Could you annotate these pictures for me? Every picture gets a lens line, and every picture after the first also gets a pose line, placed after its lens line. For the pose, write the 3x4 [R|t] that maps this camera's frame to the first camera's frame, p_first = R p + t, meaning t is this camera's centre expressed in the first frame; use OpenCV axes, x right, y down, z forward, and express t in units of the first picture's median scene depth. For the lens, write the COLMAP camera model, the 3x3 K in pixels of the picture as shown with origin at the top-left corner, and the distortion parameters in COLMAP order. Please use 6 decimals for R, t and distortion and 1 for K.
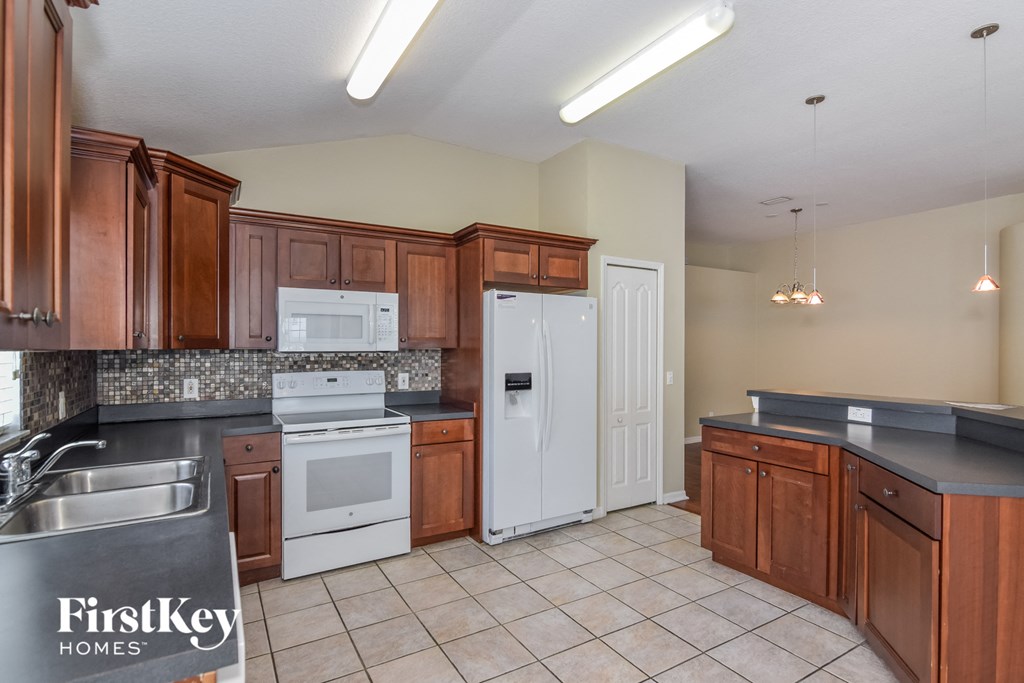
lens RADIAL K [[506.4, 0, 513.7], [0, 506.4, 348.4], [0, 0, 1]] dist [-0.002165, -0.000534]
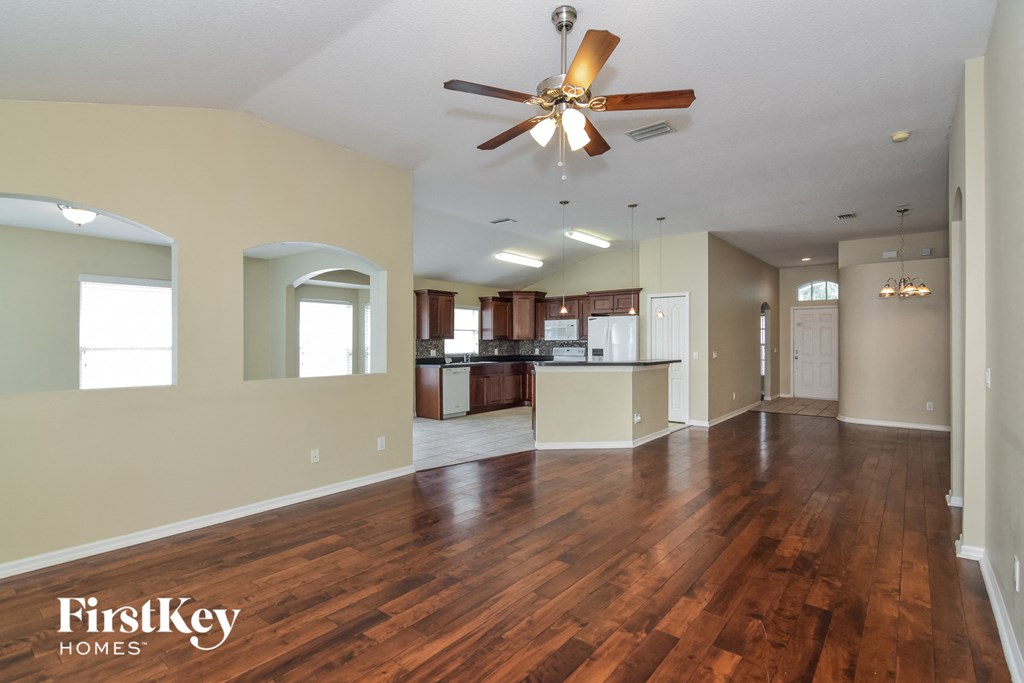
lens RADIAL K [[496.2, 0, 516.3], [0, 496.2, 339.2], [0, 0, 1]] dist [-0.001093, -0.000197]
pose [[0.349088, -0.005533, -0.937074, 2.216297], [-0.001271, 0.999979, -0.006378, 0.017830], [0.937089, 0.003417, 0.349073, -0.260708]]
